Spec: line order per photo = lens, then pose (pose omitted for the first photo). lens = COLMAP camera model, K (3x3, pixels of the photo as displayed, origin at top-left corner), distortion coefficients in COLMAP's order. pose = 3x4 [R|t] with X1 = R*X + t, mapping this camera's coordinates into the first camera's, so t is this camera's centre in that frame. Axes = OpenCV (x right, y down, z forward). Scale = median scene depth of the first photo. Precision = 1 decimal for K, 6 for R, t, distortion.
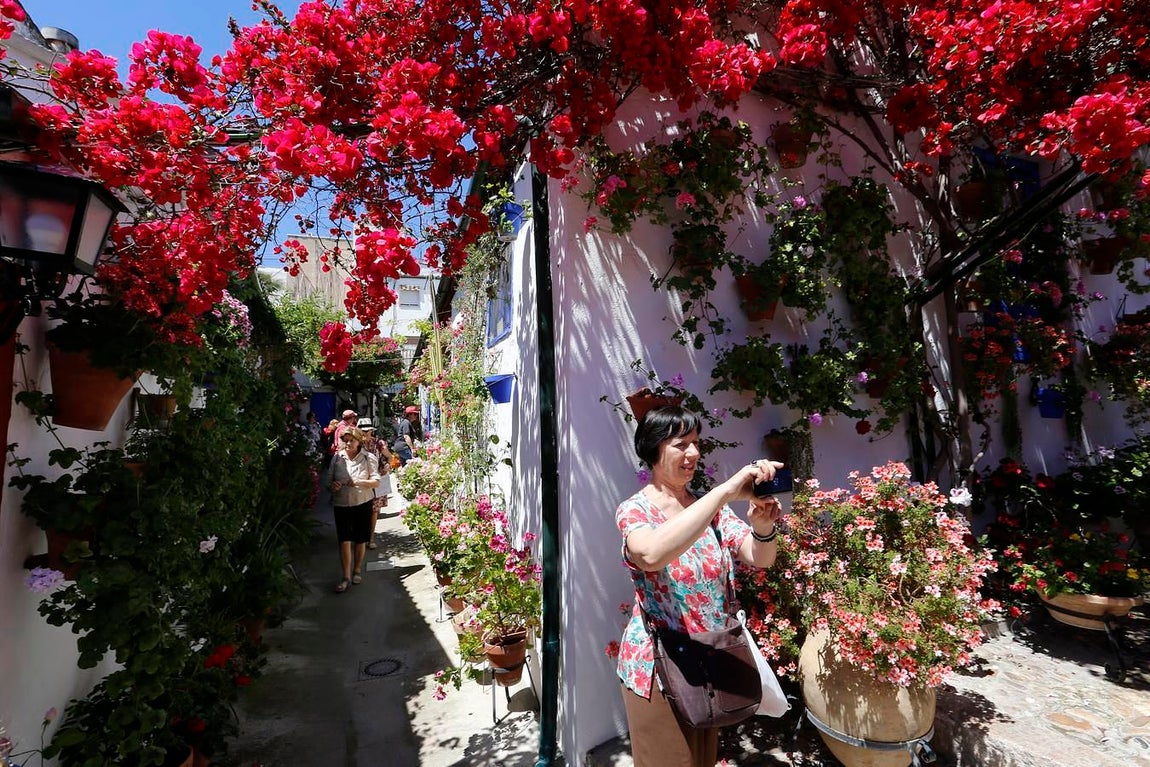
lens RADIAL K [[535.9, 0, 575.0], [0, 535.9, 383.5], [0, 0, 1]] dist [-0.046278, 0.018740]
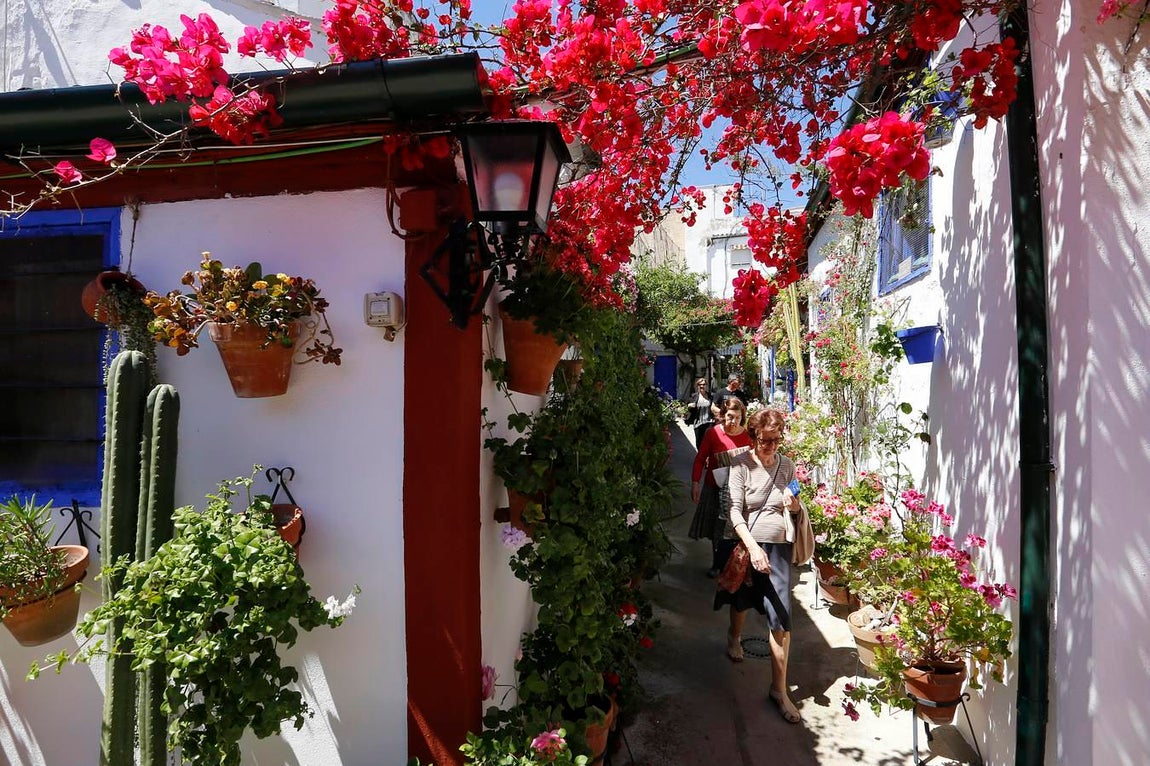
lens RADIAL K [[535.9, 0, 575.0], [0, 535.9, 383.0], [0, 0, 1]] dist [-0.046278, 0.018740]
pose [[0.828064, 0.005857, -0.560604, -0.145572], [0.034130, 0.997564, 0.060835, 0.001455], [0.559594, -0.069509, 0.825847, 0.093453]]
